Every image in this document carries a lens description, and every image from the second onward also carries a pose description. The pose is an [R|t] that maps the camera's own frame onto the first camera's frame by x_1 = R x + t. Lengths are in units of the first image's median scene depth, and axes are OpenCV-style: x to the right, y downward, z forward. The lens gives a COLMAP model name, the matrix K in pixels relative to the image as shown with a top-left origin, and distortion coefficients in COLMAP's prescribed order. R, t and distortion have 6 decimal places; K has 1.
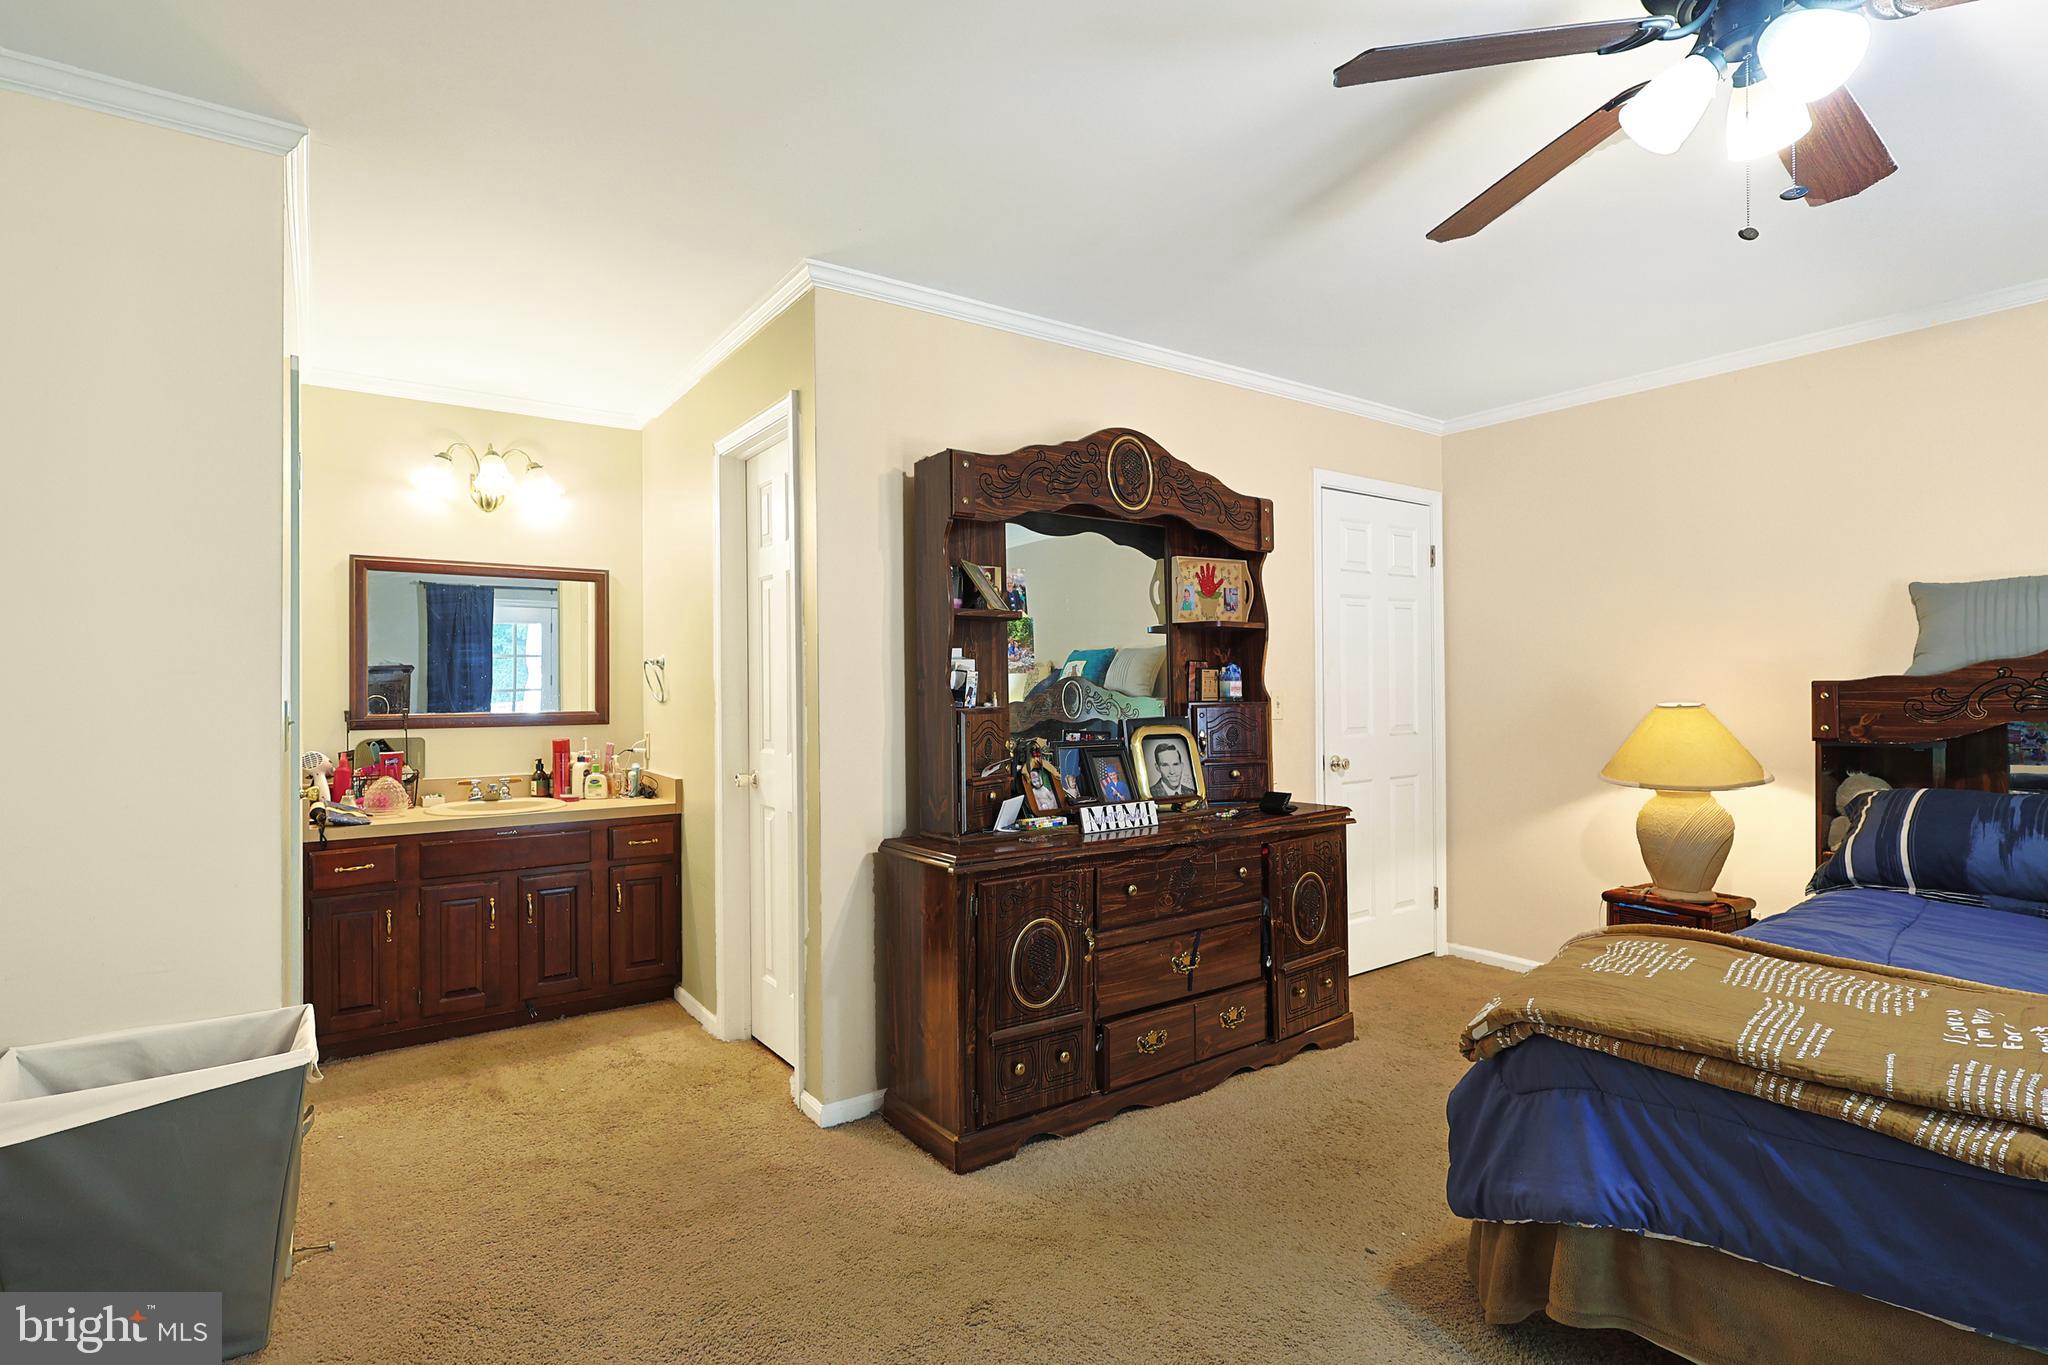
lens RADIAL K [[971.1, 0, 1025.2], [0, 971.1, 689.8], [0, 0, 1]] dist [-0.000227, 0.000144]
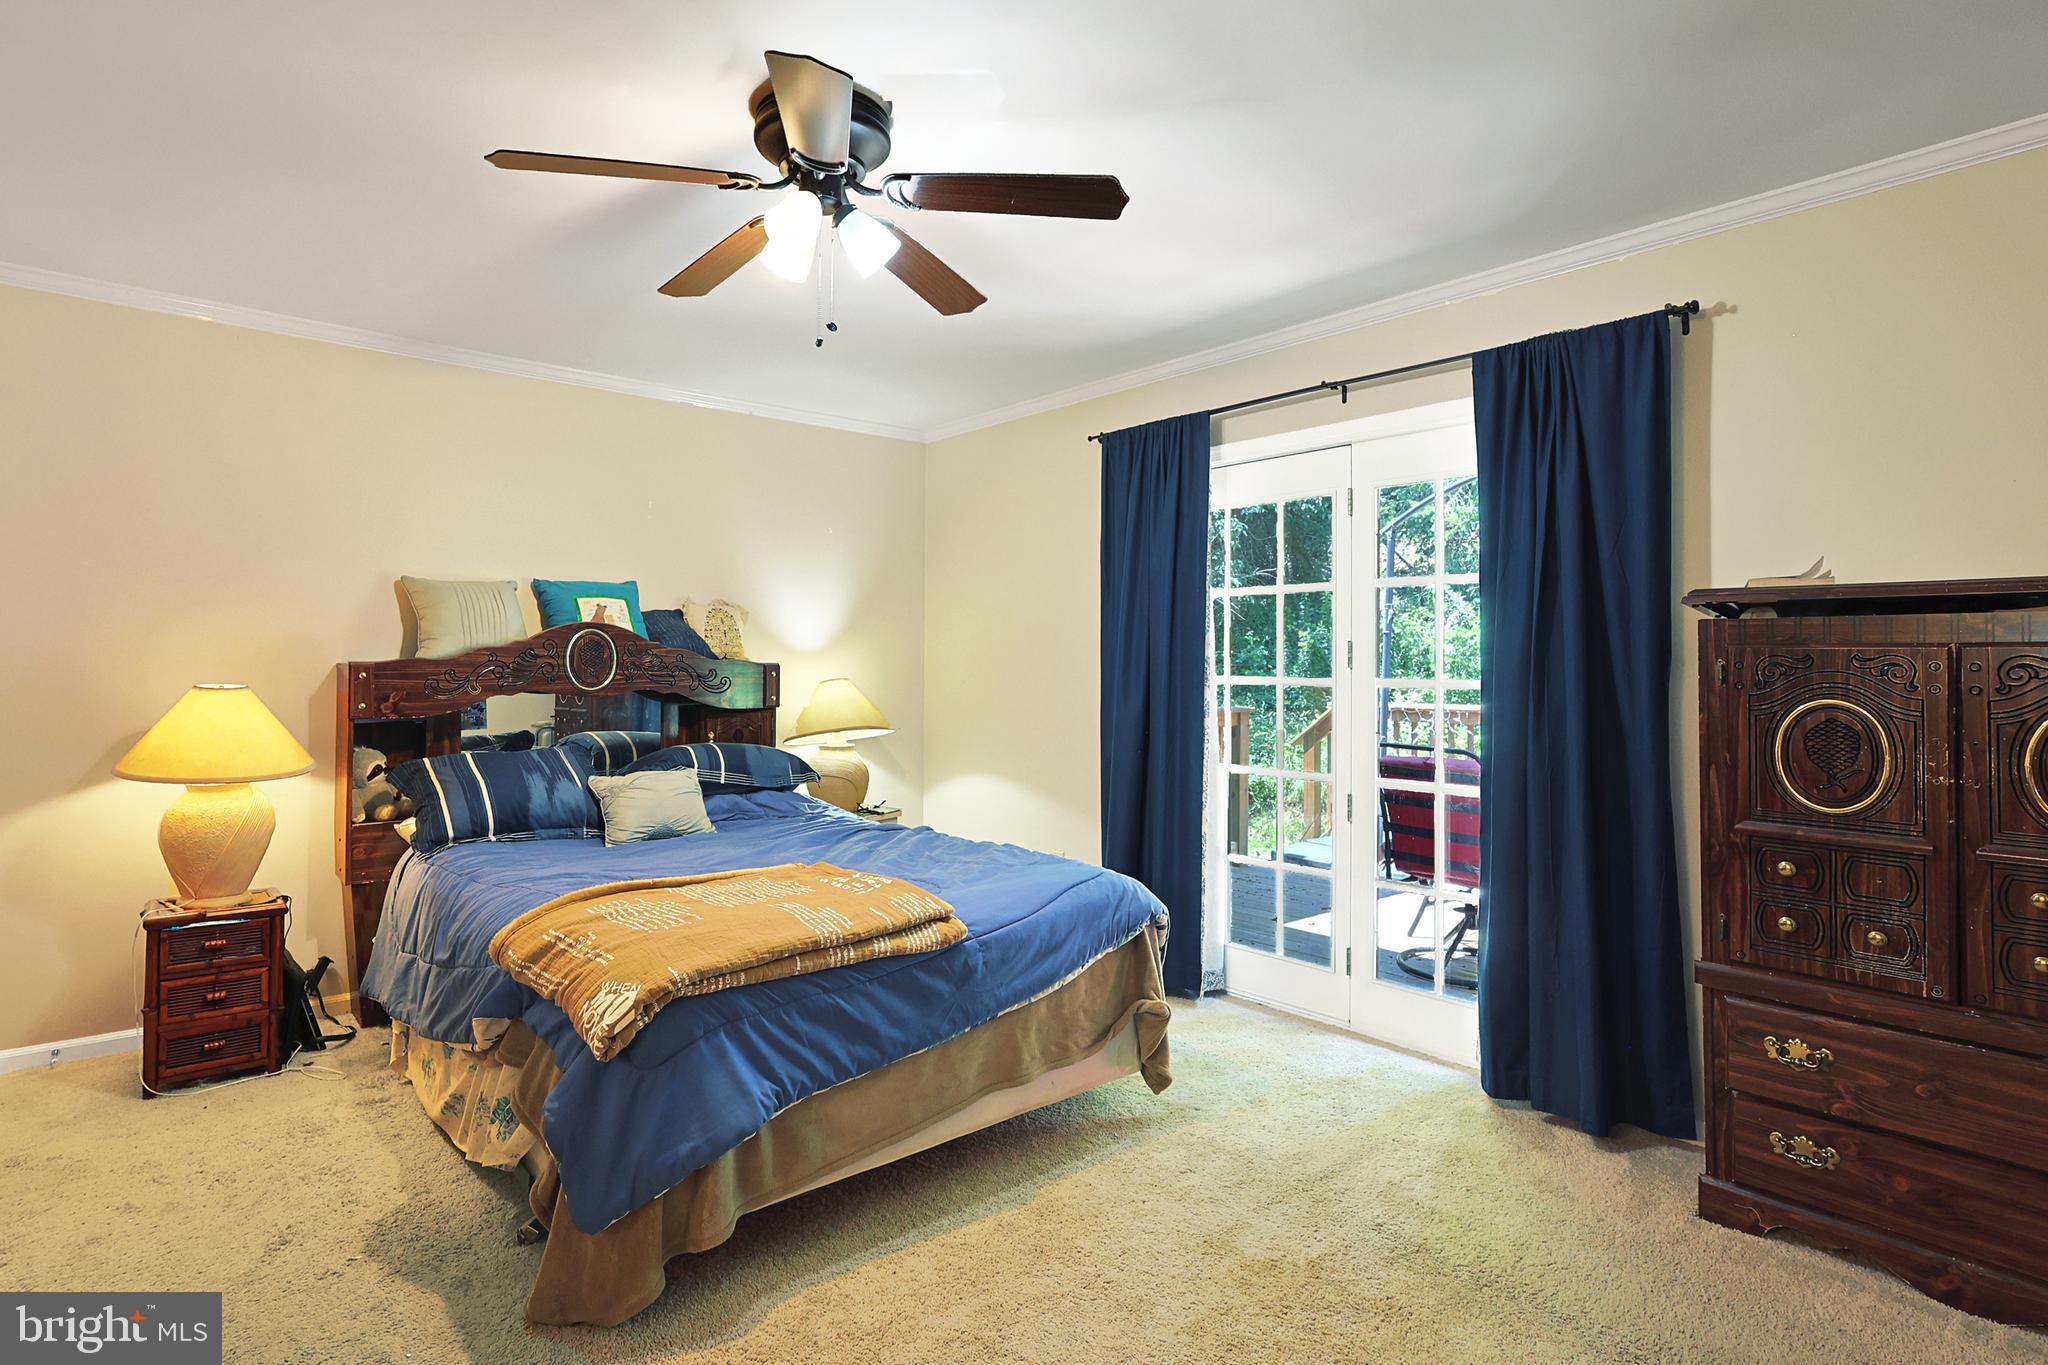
lens RADIAL K [[971.1, 0, 1025.7], [0, 971.1, 669.7], [0, 0, 1]] dist [-0.000227, 0.000144]
pose [[-0.065506, 0.006565, 0.997831, -0.339536], [-0.007960, 0.999943, -0.007101, 0.002126], [-0.997820, -0.008408, -0.065450, 0.433852]]
